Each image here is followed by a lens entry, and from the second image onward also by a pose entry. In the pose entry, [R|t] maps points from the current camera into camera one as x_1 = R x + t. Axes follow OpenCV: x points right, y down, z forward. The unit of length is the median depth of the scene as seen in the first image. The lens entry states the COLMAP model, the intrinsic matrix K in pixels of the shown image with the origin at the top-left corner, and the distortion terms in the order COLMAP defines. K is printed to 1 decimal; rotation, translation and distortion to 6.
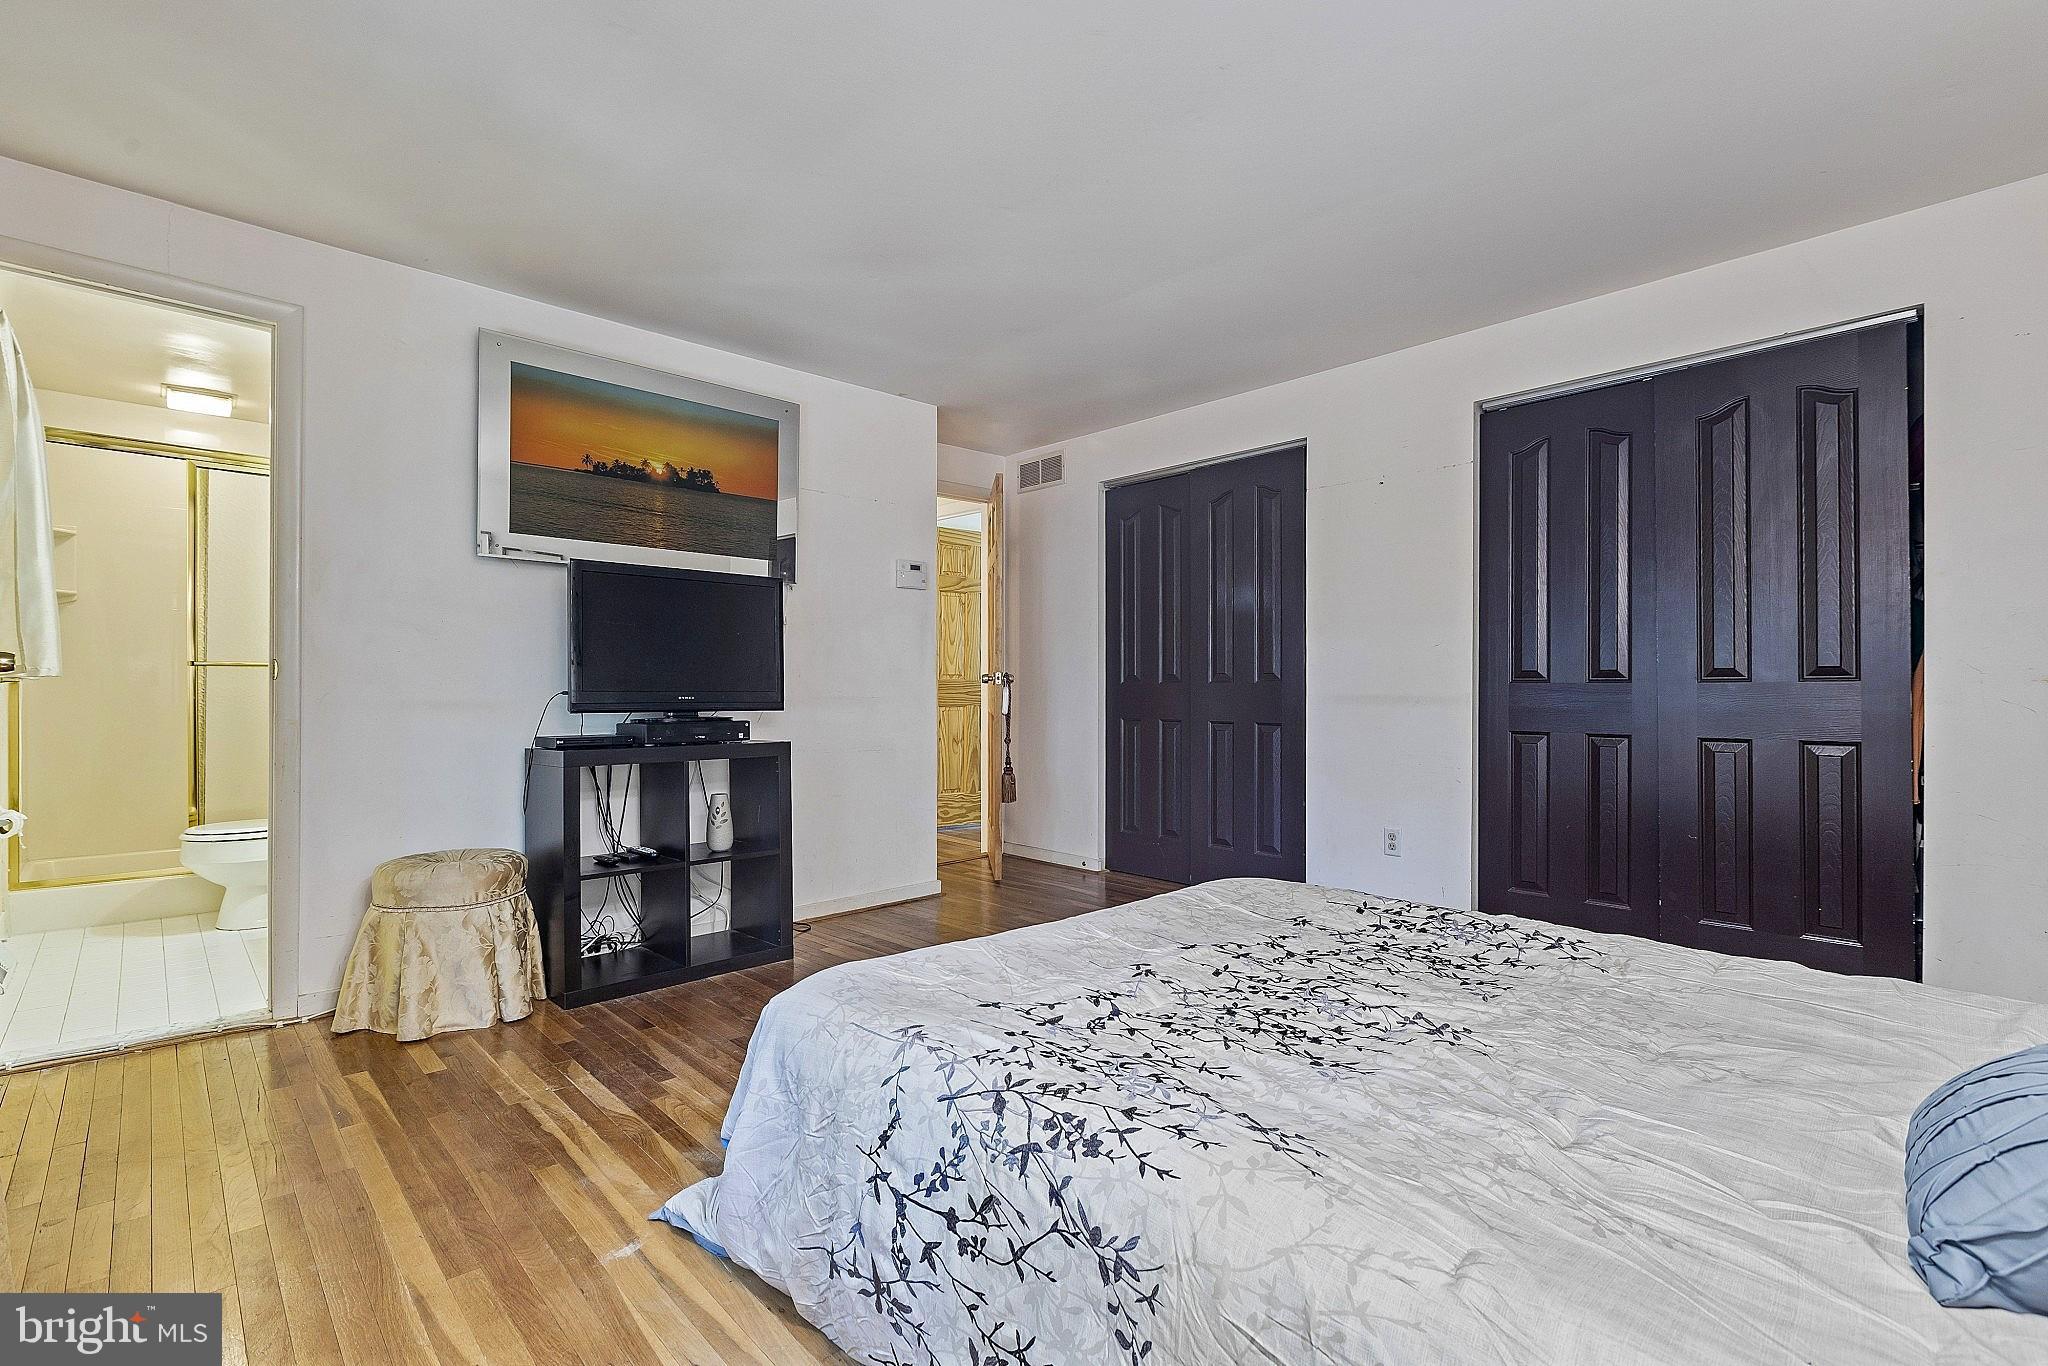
lens RADIAL K [[890.0, 0, 1024.0], [0, 890.0, 683.0], [0, 0, 1]] dist [-0.000090, -0.000178]
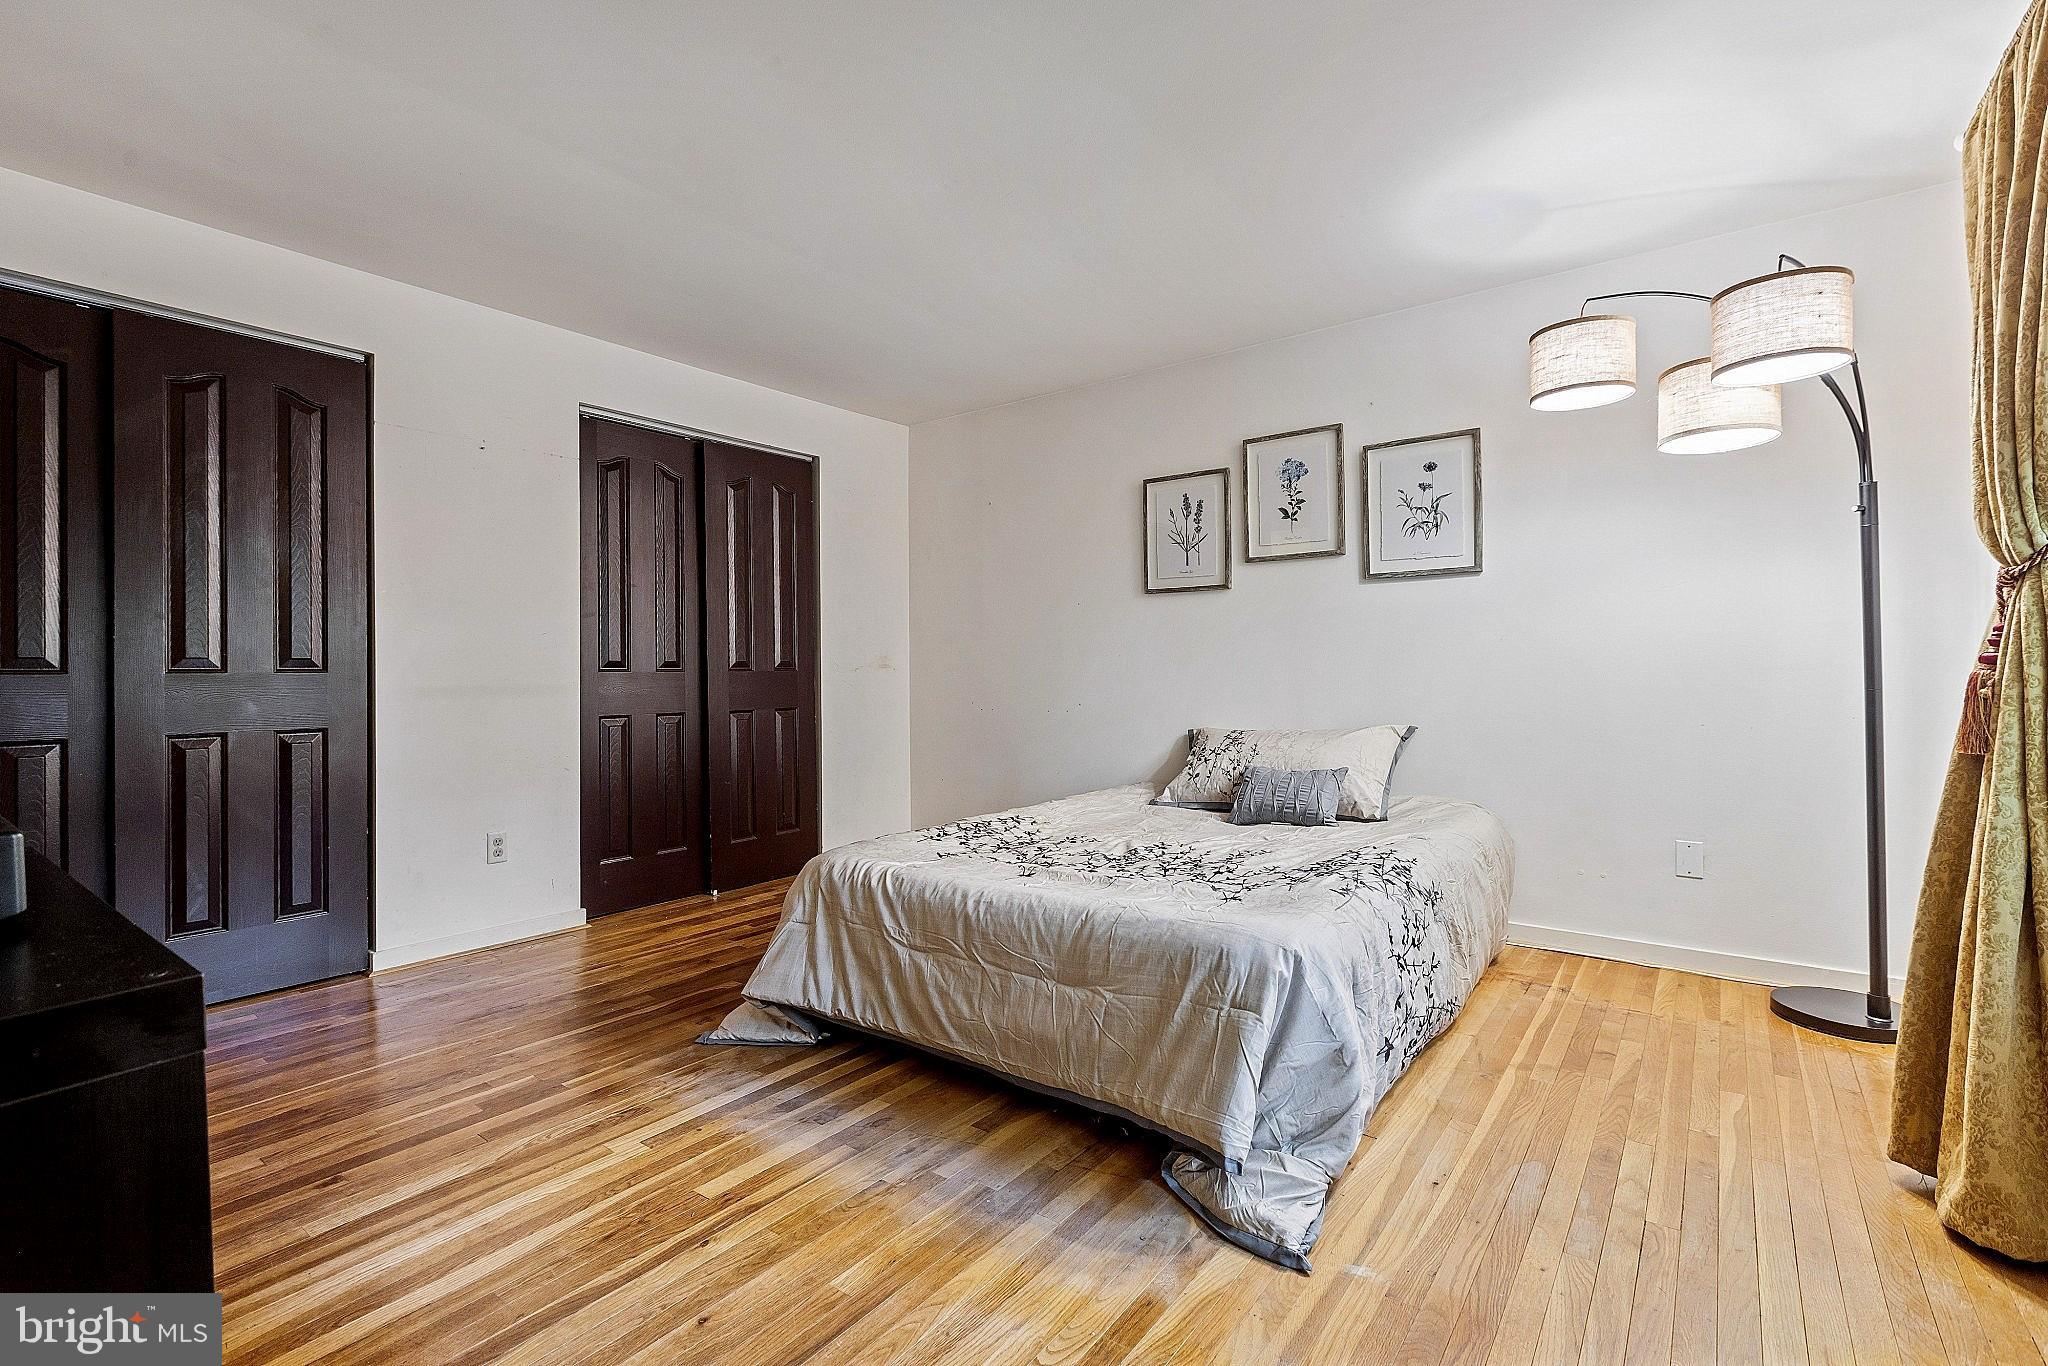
lens RADIAL K [[916.2, 0, 1010.5], [0, 916.2, 668.8], [0, 0, 1]] dist [0.001135, -0.000473]
pose [[-0.143967, 0.003106, 0.989578, -0.316402], [0.003382, 0.999991, -0.002647, 0.000043], [-0.989577, 0.002965, -0.143977, 0.329882]]
